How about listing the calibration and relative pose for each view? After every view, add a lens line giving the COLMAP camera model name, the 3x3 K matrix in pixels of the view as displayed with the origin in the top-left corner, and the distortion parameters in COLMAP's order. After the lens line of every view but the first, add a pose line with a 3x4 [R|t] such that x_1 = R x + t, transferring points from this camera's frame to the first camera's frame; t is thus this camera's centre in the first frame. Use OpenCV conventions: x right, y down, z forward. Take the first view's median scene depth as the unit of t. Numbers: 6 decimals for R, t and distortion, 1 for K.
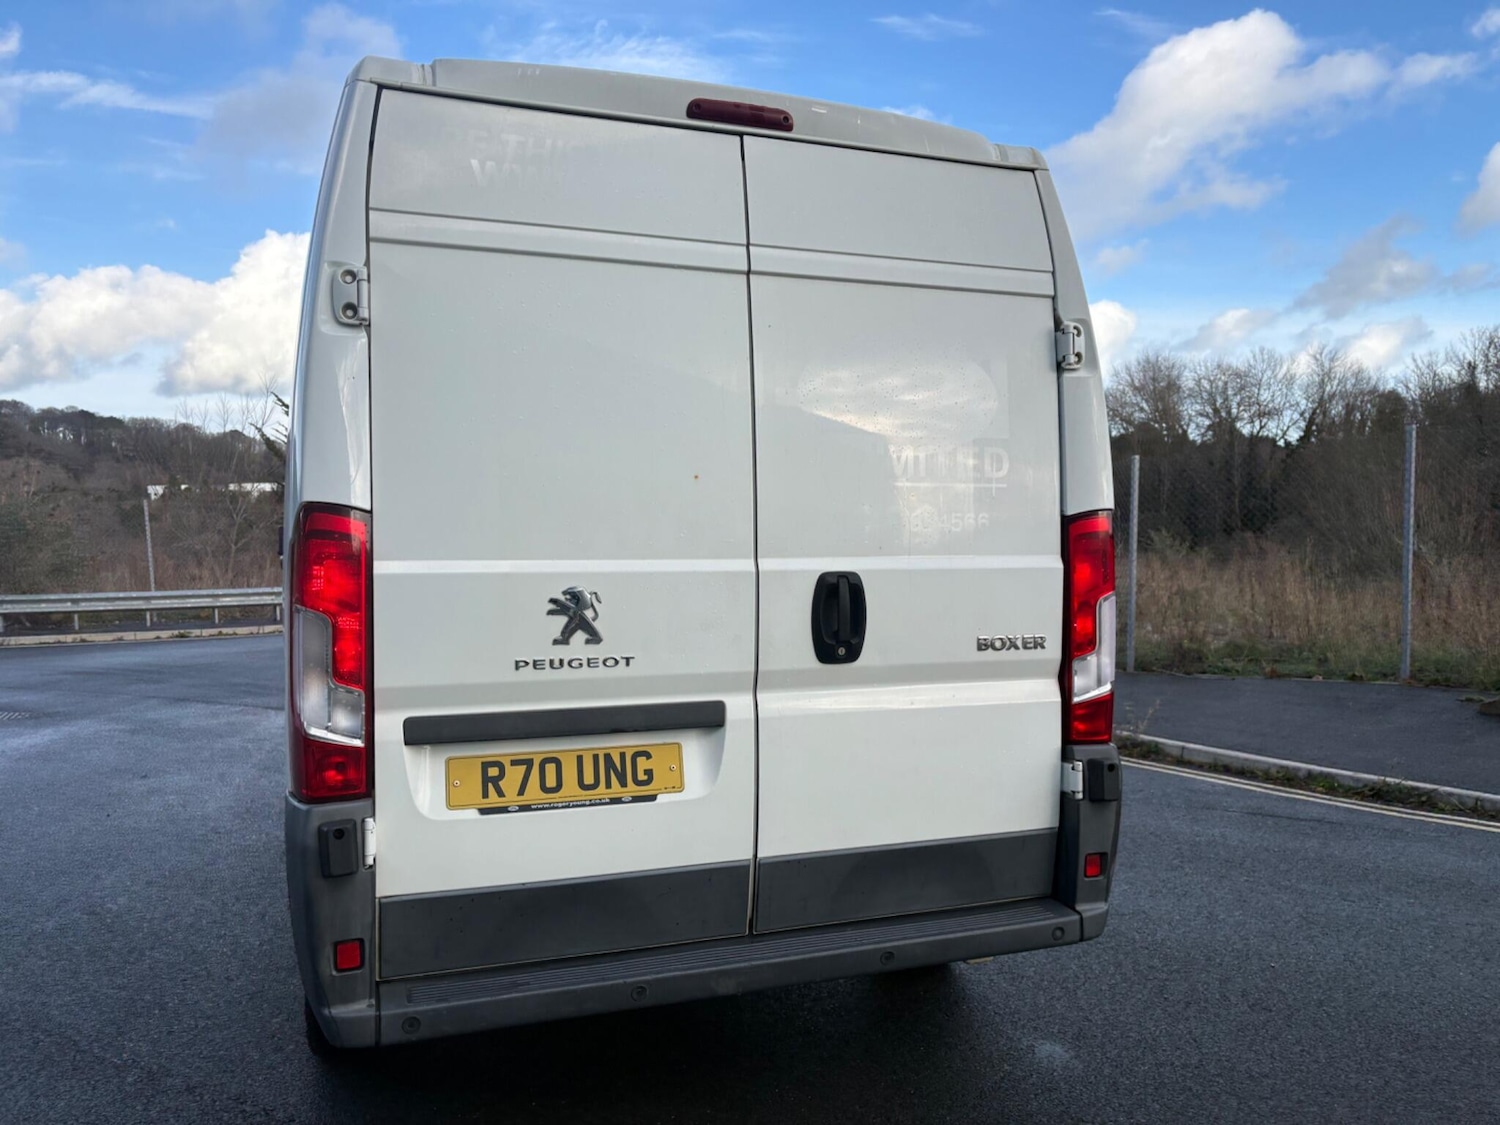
lens RADIAL K [[1127.8, 0, 746.2], [0, 1127.8, 558.4], [0, 0, 1]] dist [0.056833, -0.064938]
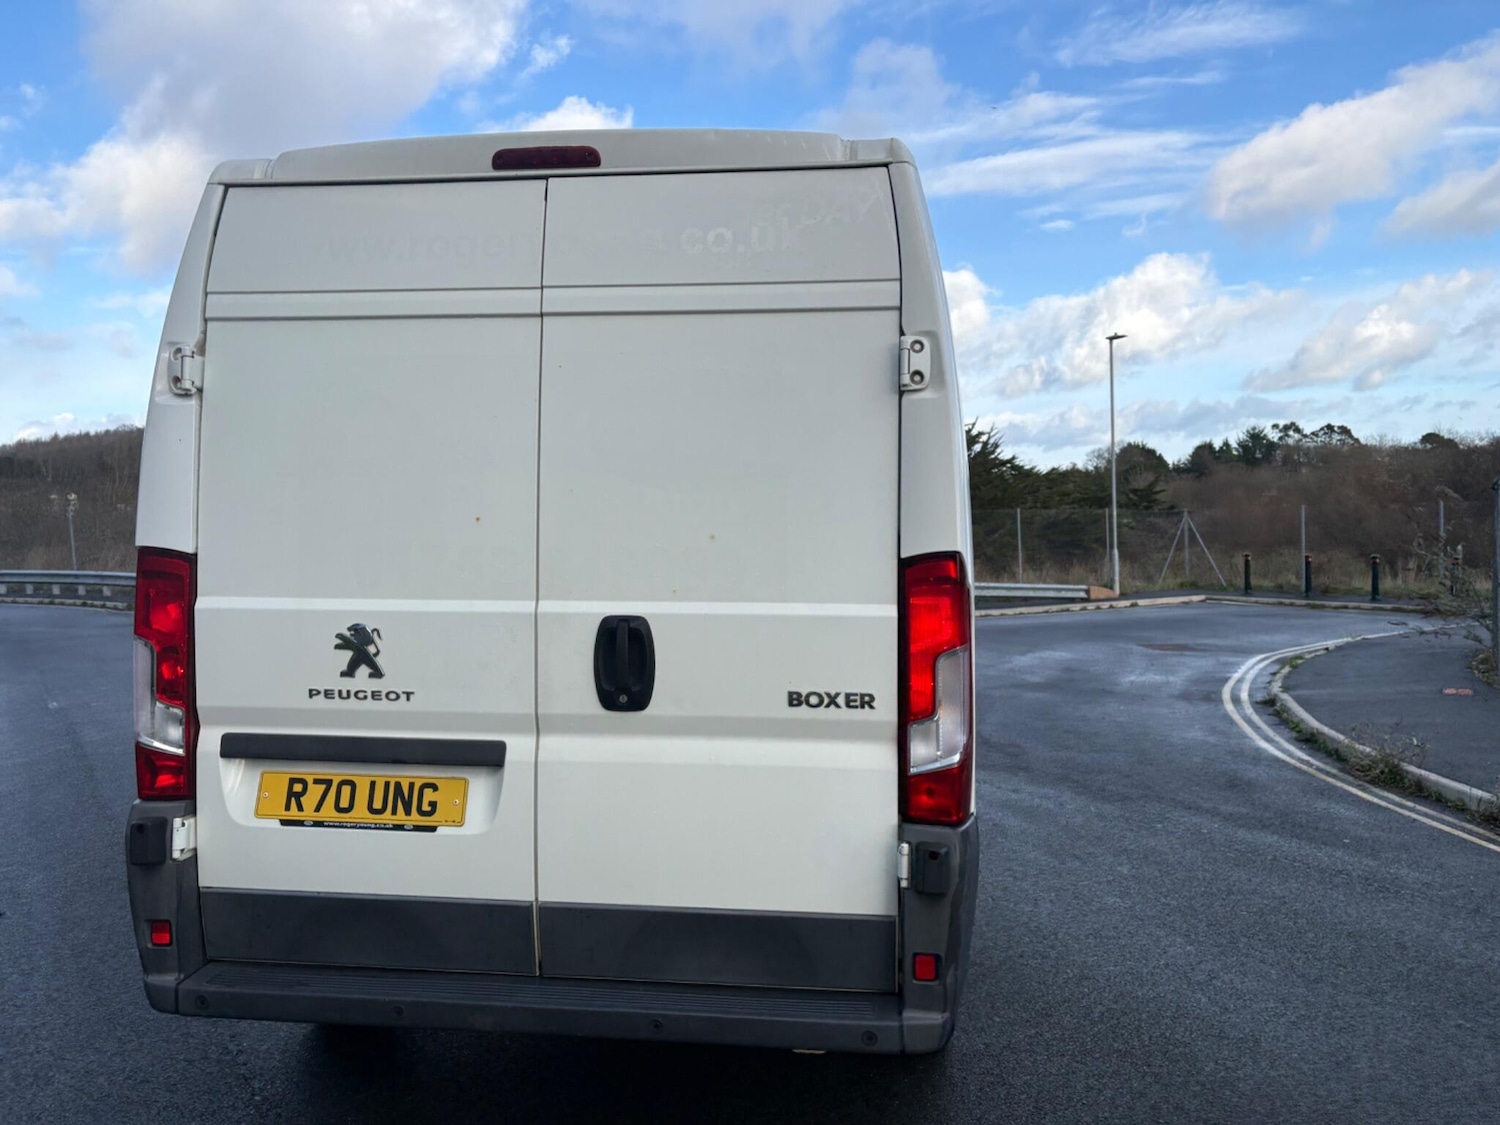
lens RADIAL K [[1129.8, 0, 775.4], [0, 1129.8, 549.3], [0, 0, 1]] dist [0.060436, -0.064984]
pose [[0.892379, 0.009206, -0.451193, 0.634714], [-0.012297, 0.999917, -0.003920, -0.042709], [0.451119, 0.009047, 0.892418, 0.194762]]
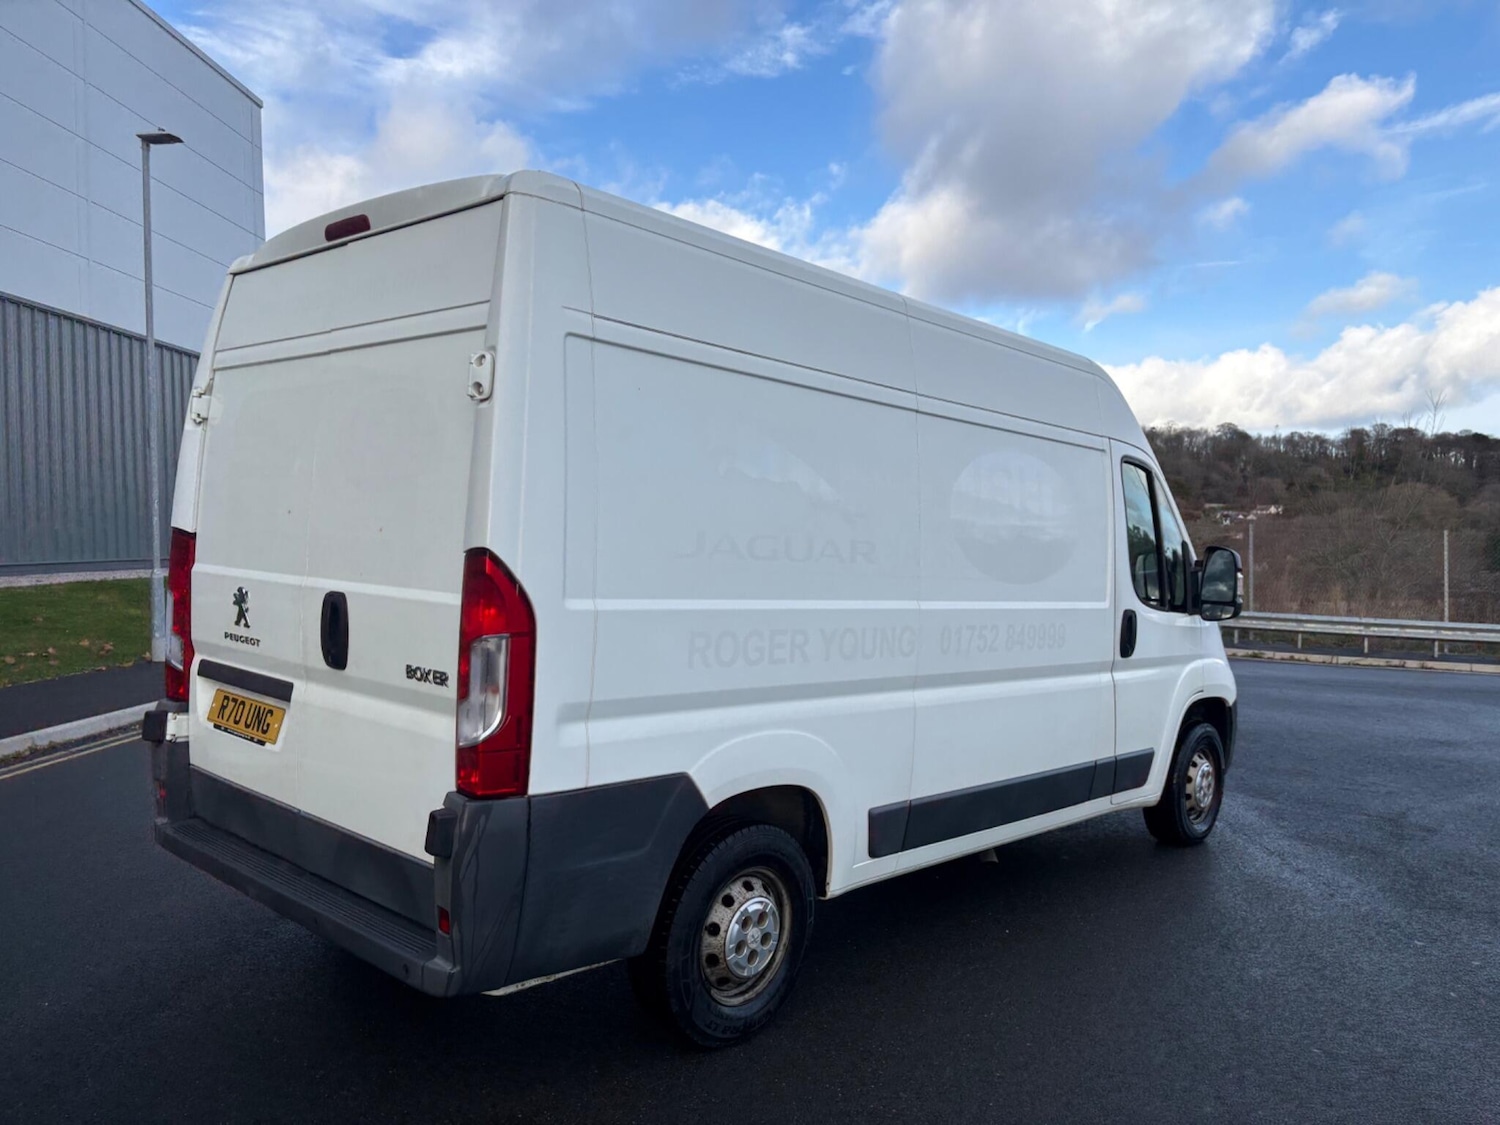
lens RADIAL K [[1128.0, 0, 768.6], [0, 1128.0, 561.9], [0, 0, 1]] dist [0.055106, -0.067530]
pose [[0.457703, 0.040522, -0.888181, 1.358038], [-0.056142, 0.998285, 0.016614, -0.064965], [0.887331, 0.042260, 0.459193, 0.853564]]
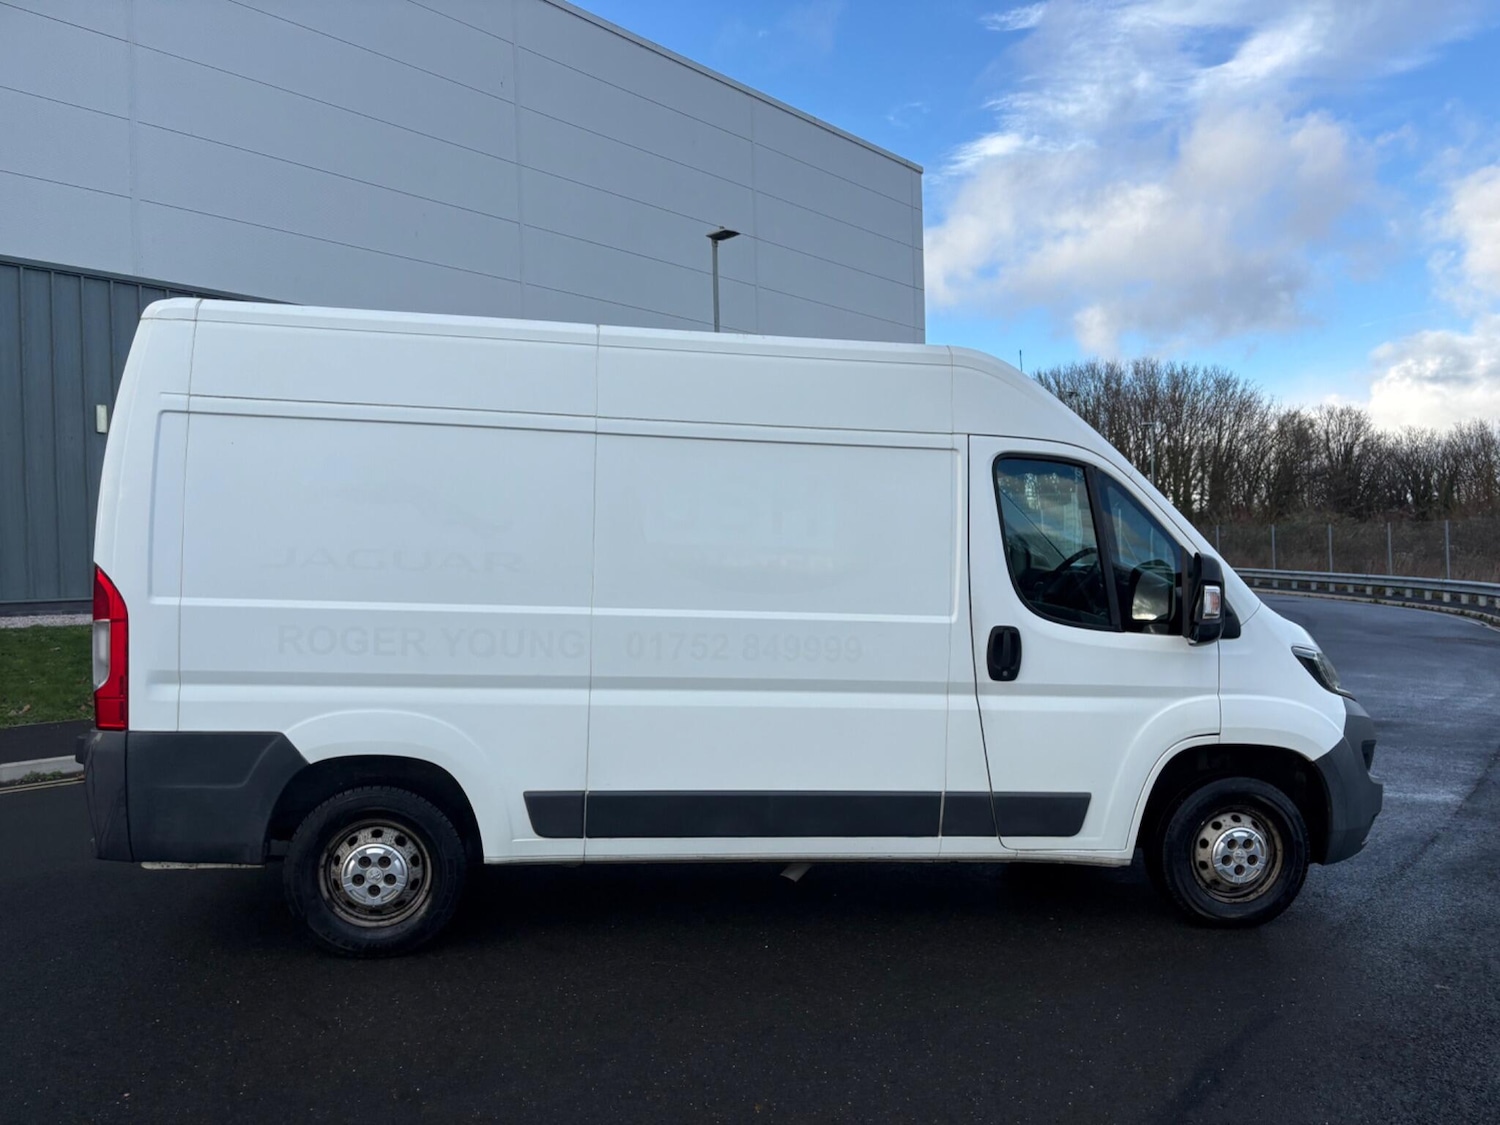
lens RADIAL K [[1128.0, 0, 768.6], [0, 1128.0, 561.9], [0, 0, 1]] dist [0.055106, -0.067530]
pose [[-0.209540, 0.026053, -0.977453, 1.652143], [-0.033200, 0.998879, 0.033742, -0.127782], [0.977236, 0.039522, -0.208440, 2.295821]]
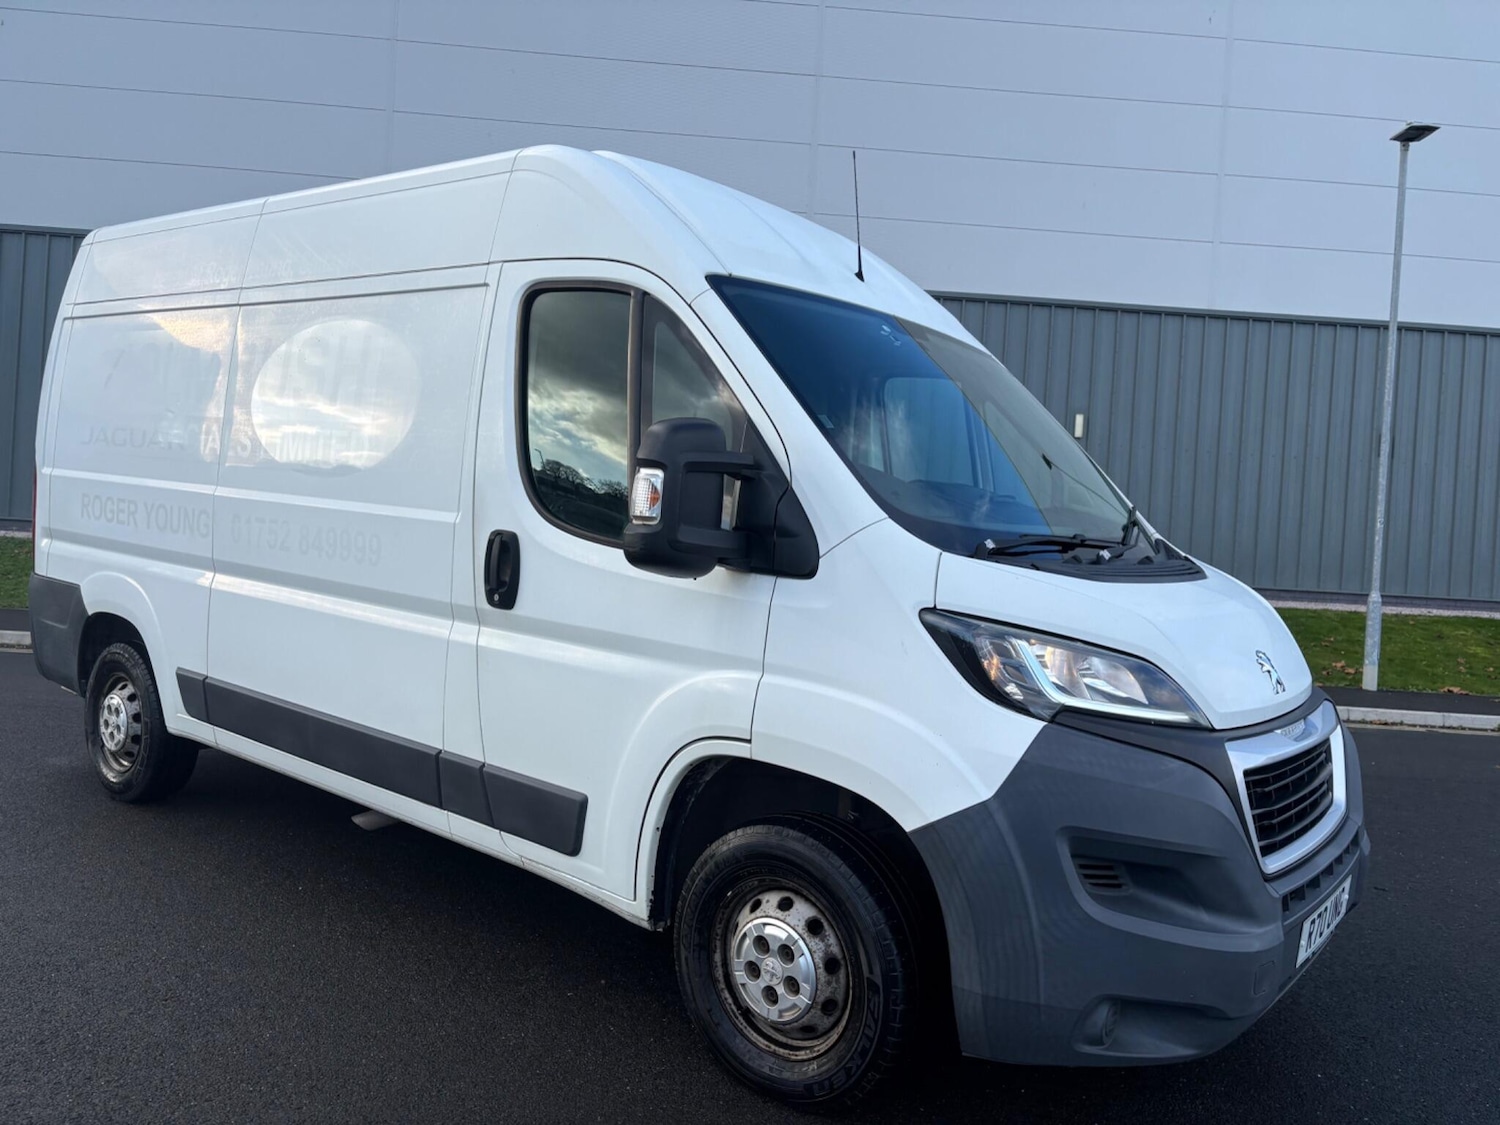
lens RADIAL K [[1128.0, 0, 768.6], [0, 1128.0, 561.9], [0, 0, 1]] dist [0.055106, -0.067530]
pose [[-0.846521, -0.022909, -0.531862, 0.315945], [-0.066671, 0.995770, 0.063223, -0.047060], [0.528164, 0.088980, -0.844467, 3.449182]]
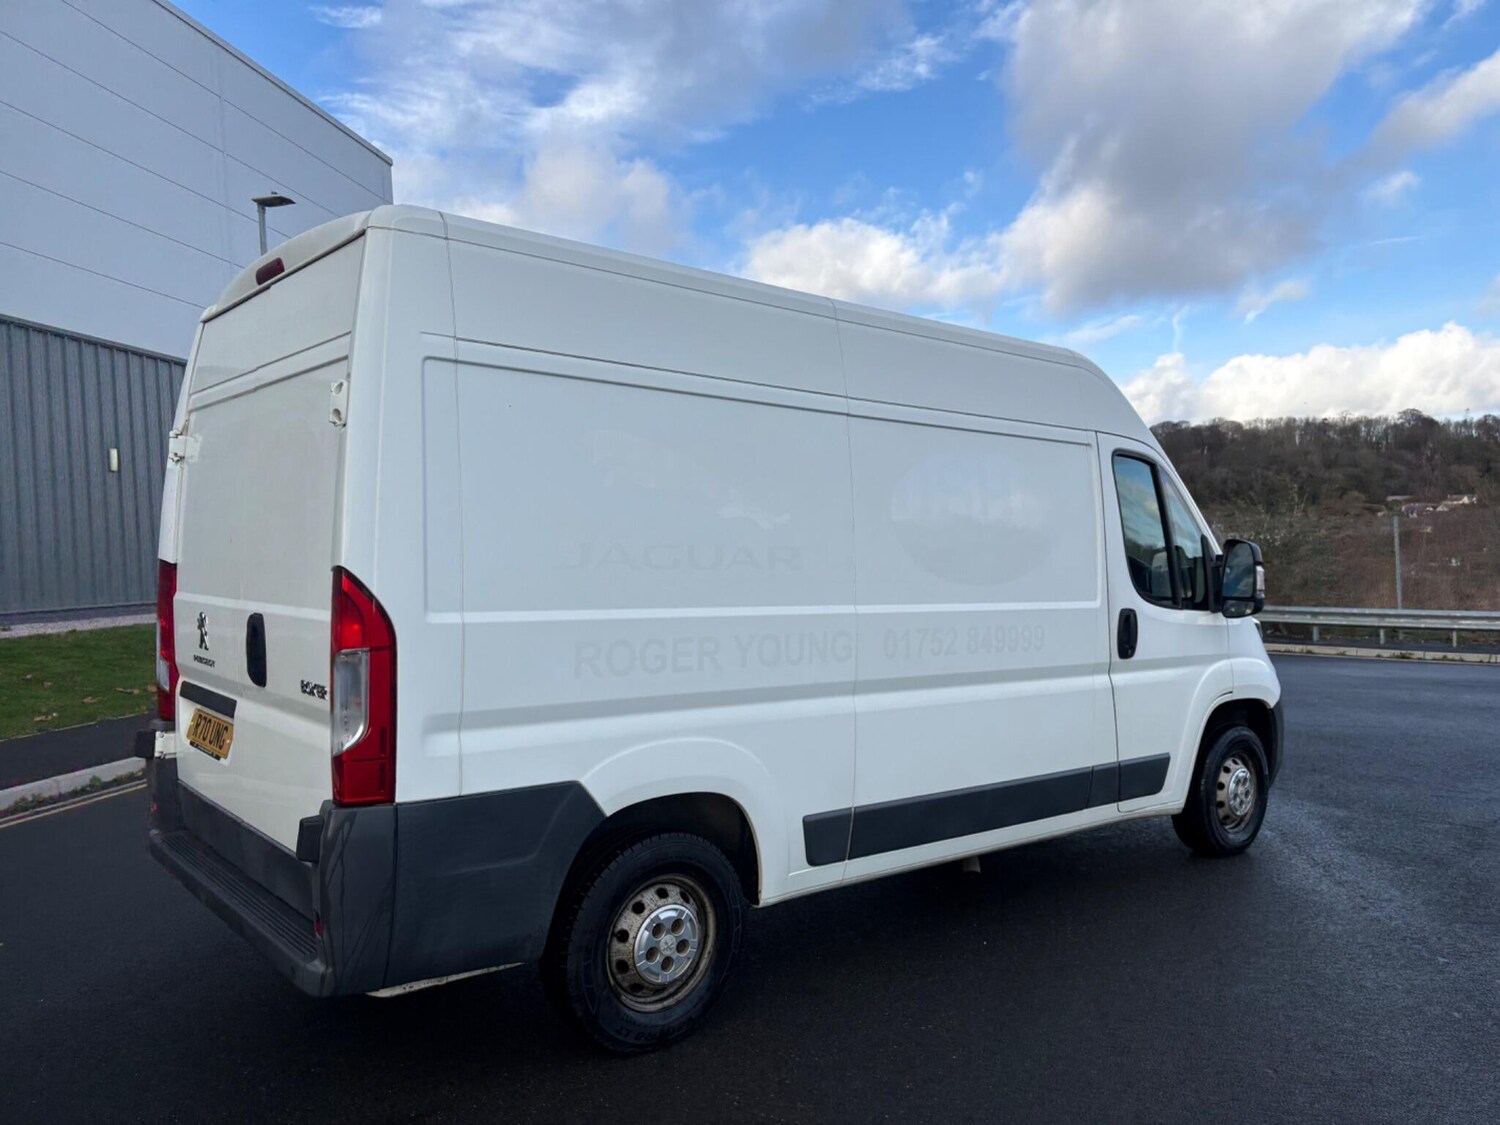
lens RADIAL K [[1125.3, 0, 763.3], [0, 1125.3, 561.5], [0, 0, 1]] dist [0.052794, -0.058522]
pose [[0.333440, 0.012794, -0.942685, 1.472160], [-0.018141, 0.999810, 0.007153, -0.065406], [0.942597, 0.014717, 0.333608, 1.111939]]
